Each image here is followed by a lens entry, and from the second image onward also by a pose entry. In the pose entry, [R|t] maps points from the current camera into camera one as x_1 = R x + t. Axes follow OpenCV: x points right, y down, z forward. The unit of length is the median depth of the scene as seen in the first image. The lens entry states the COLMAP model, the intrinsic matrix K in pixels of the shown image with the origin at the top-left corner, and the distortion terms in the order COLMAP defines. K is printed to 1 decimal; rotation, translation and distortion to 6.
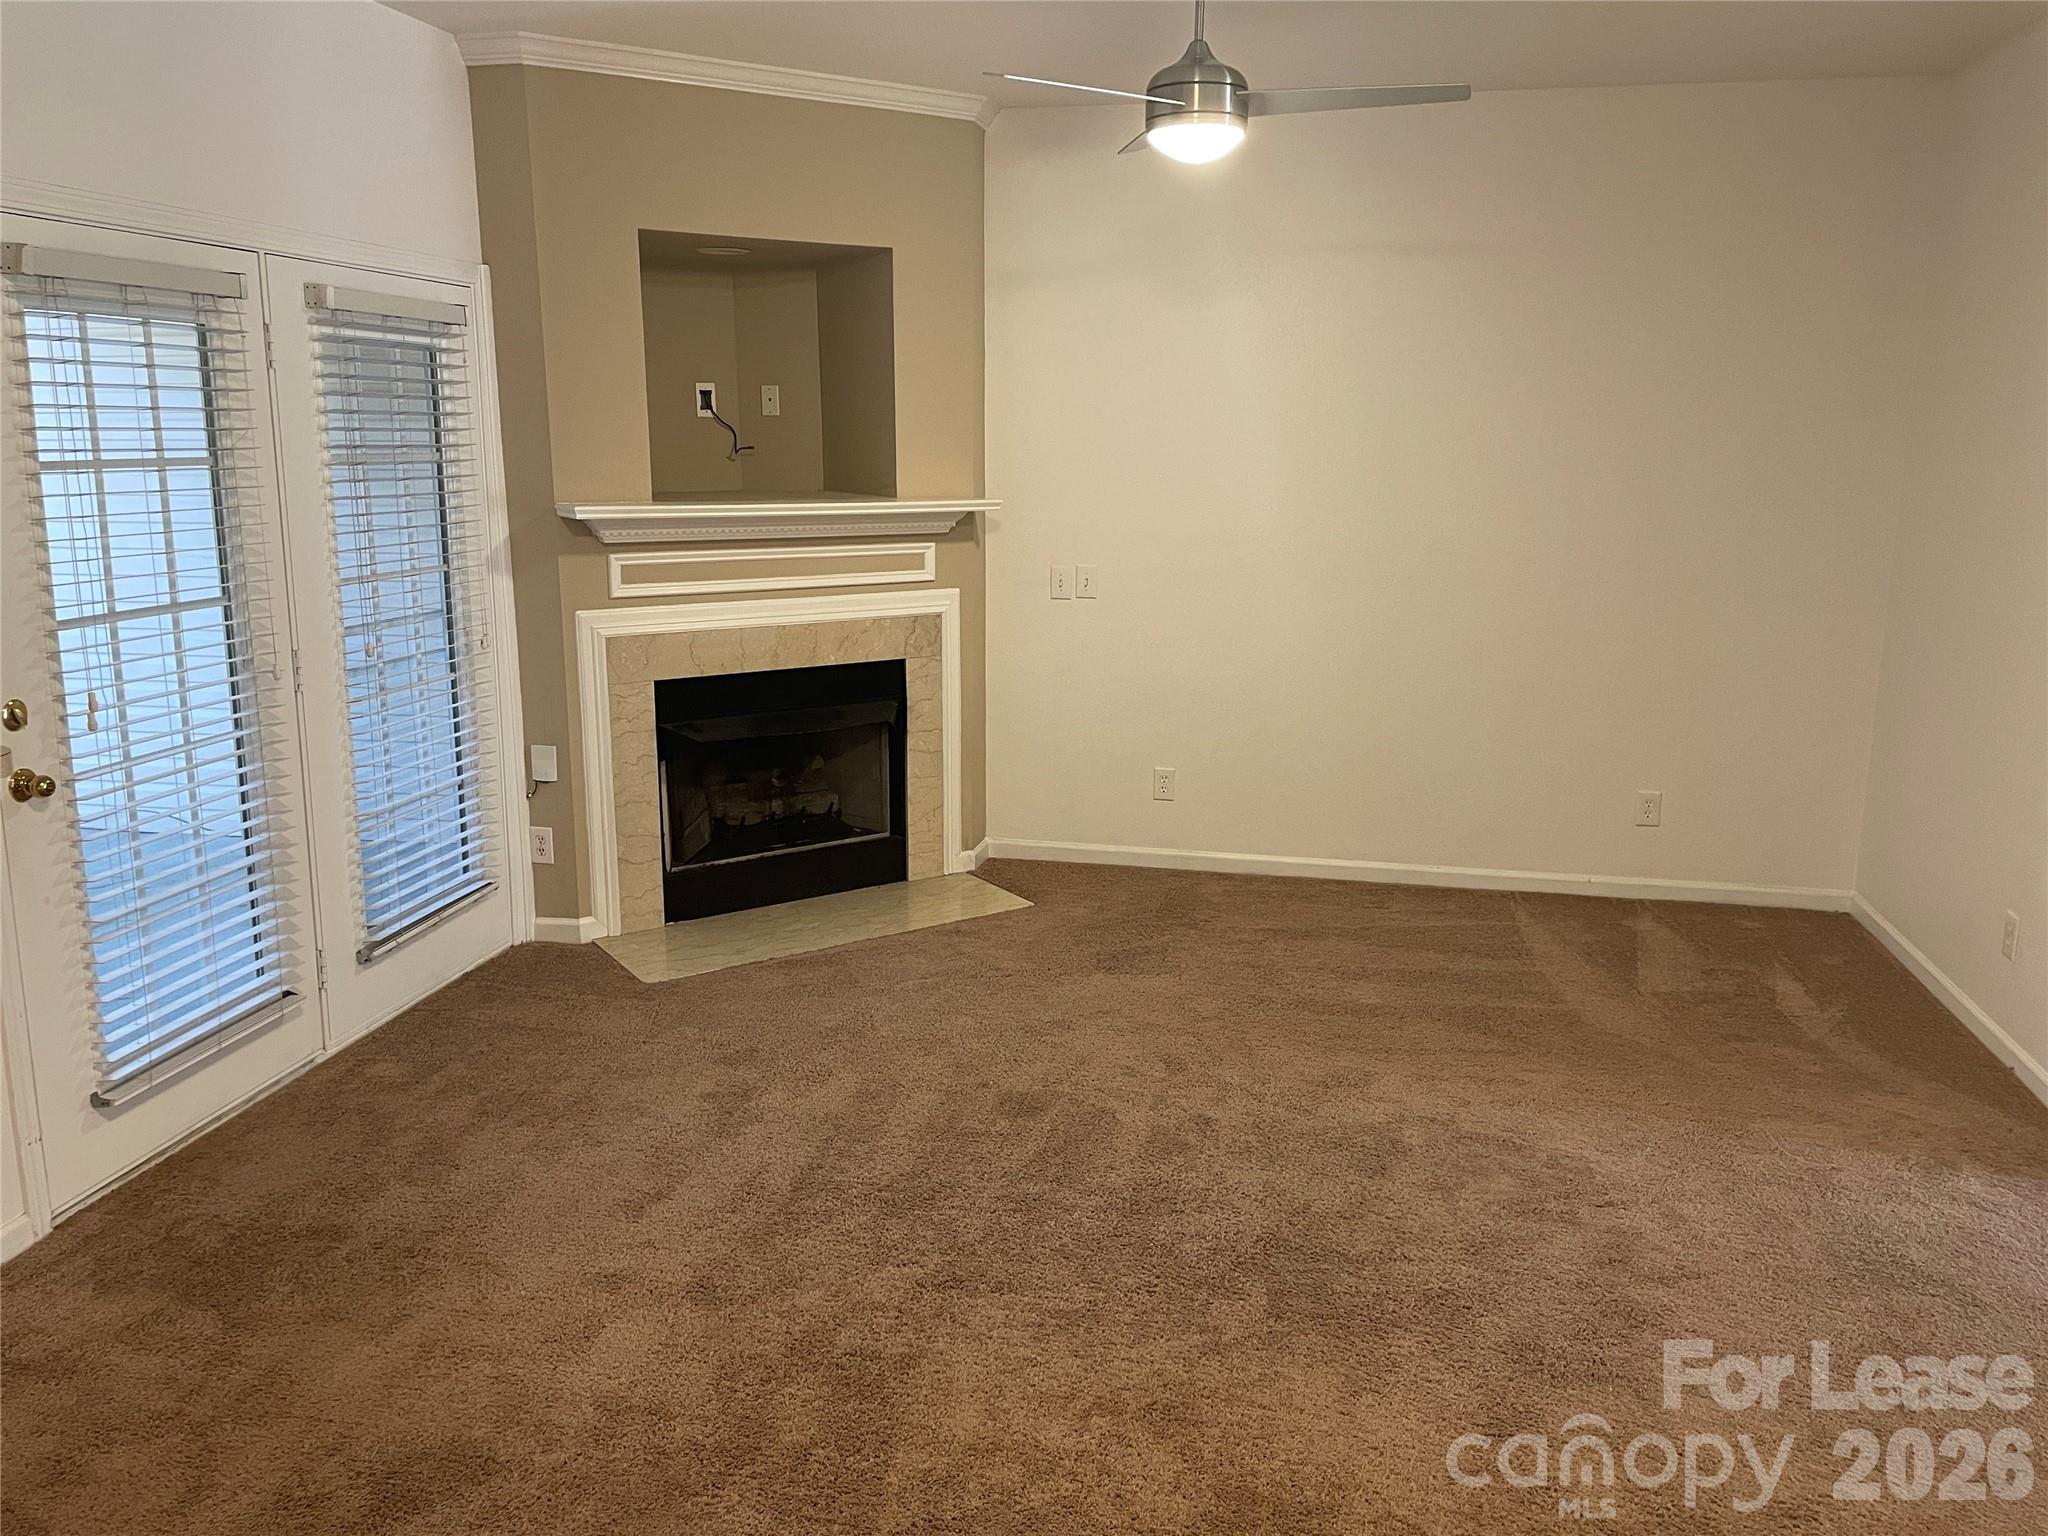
lens RADIAL K [[1581.0, 0, 1043.4], [0, 1581.0, 765.8], [0, 0, 1]] dist [0.064404, -0.009647]
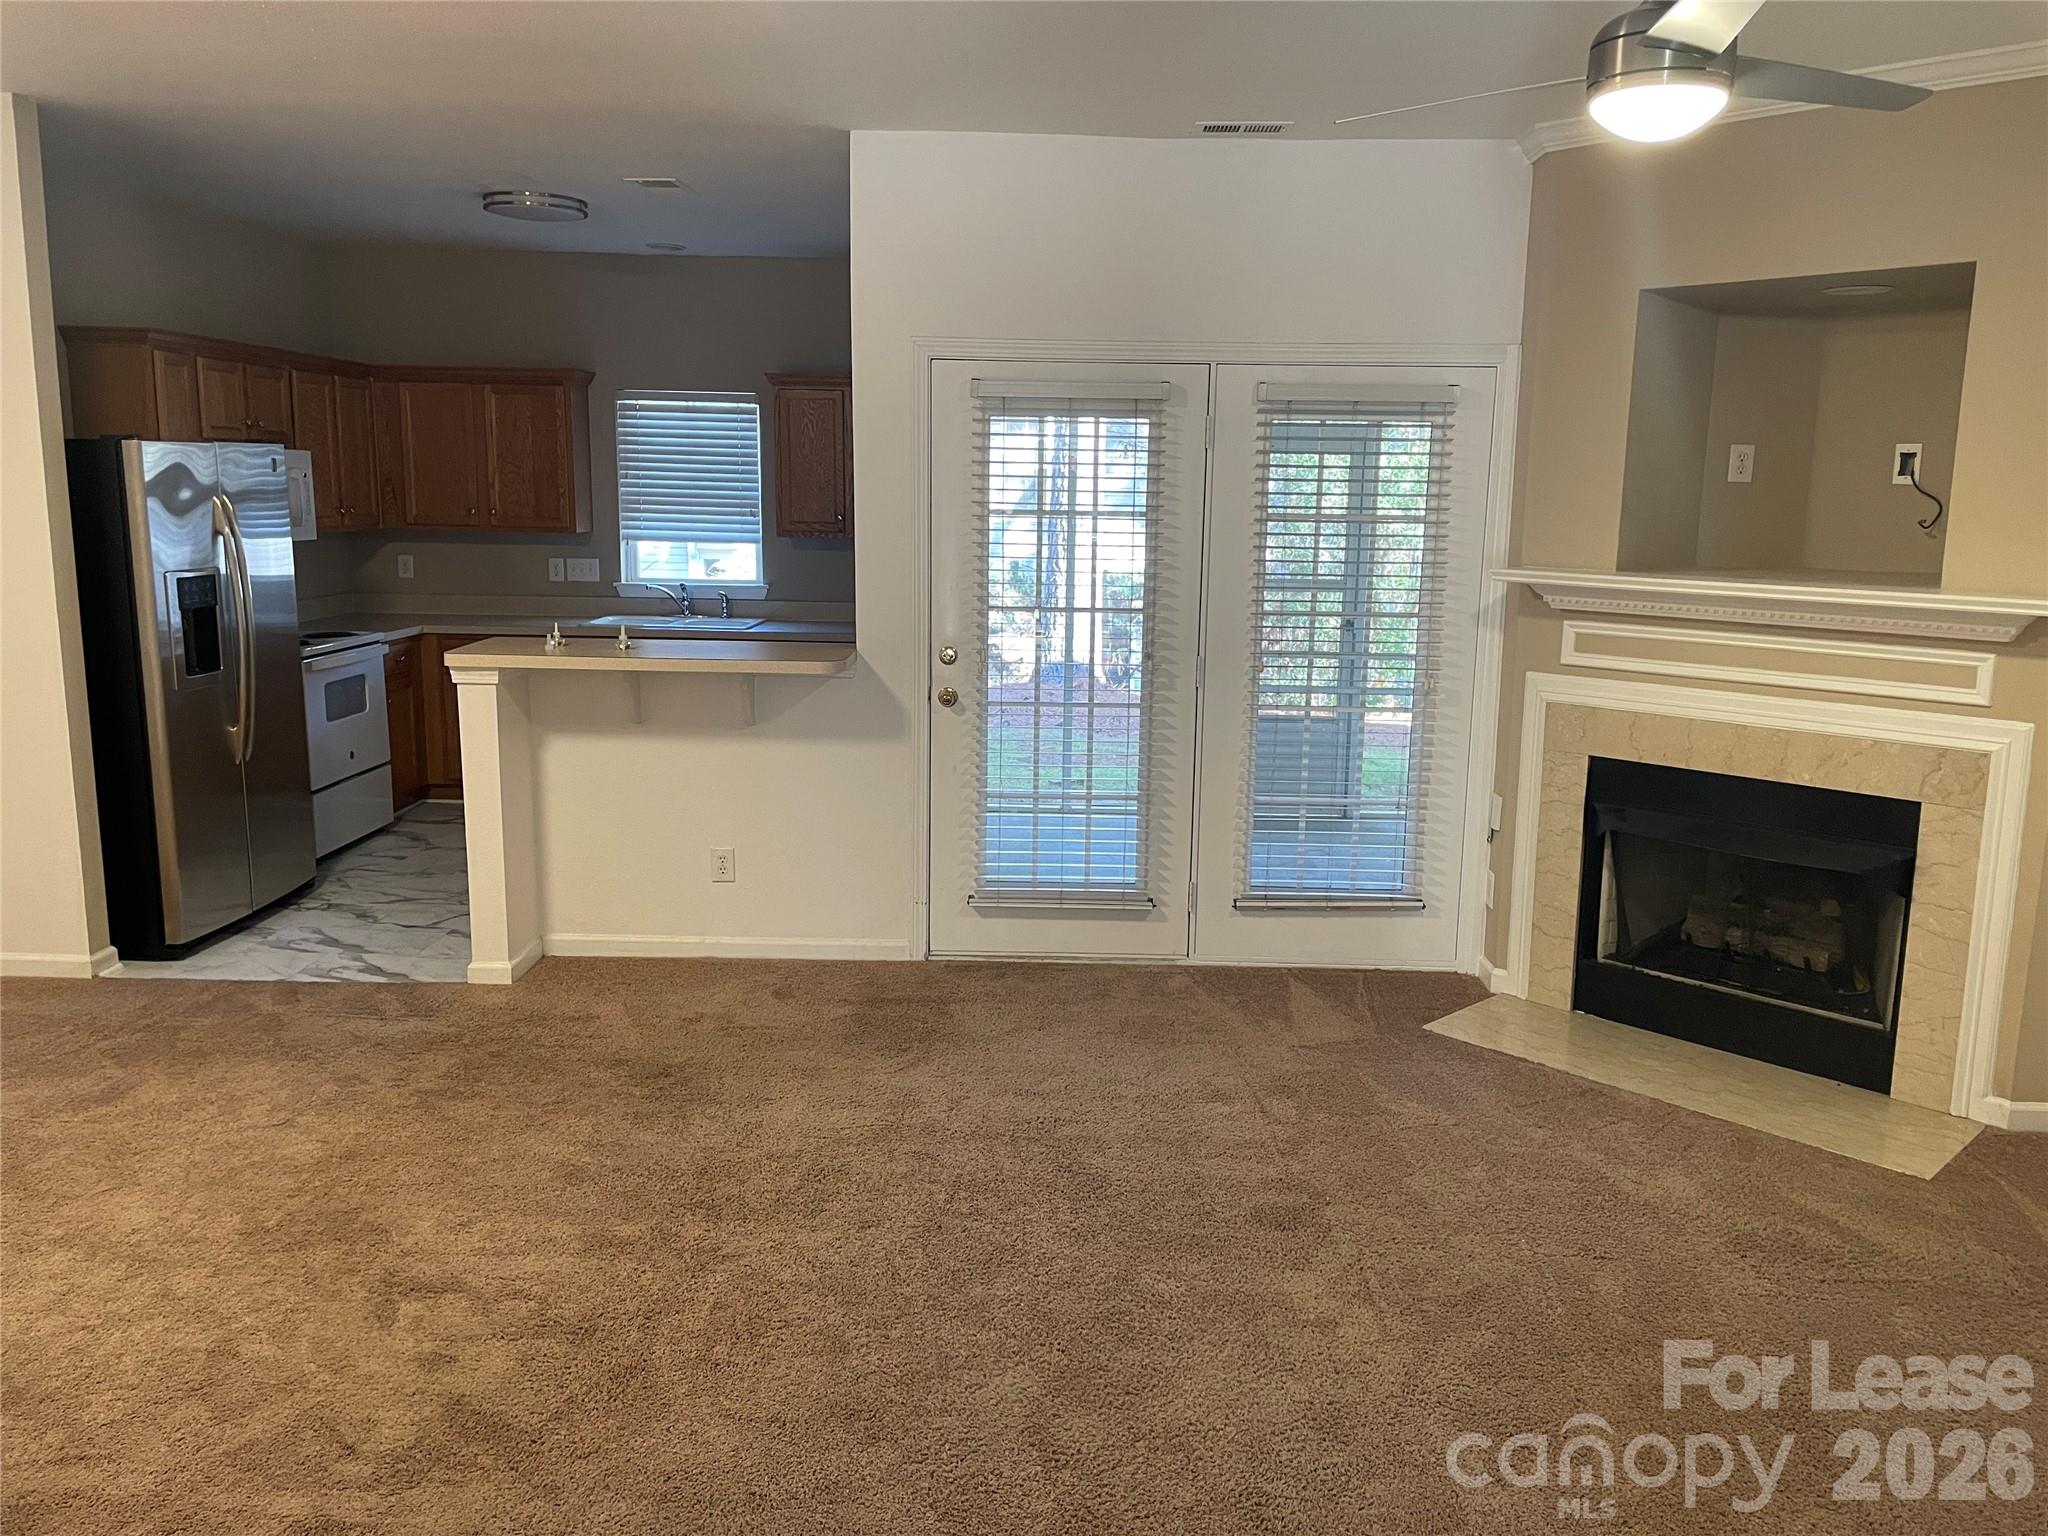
lens RADIAL K [[1581.0, 0, 1044.6], [0, 1581.0, 760.4], [0, 0, 1]] dist [0.064404, -0.009647]
pose [[0.164342, 0.170250, -0.971600, 0.615502], [-0.223476, 0.965807, 0.131434, -0.100121], [0.960755, 0.195529, 0.196770, 0.478007]]
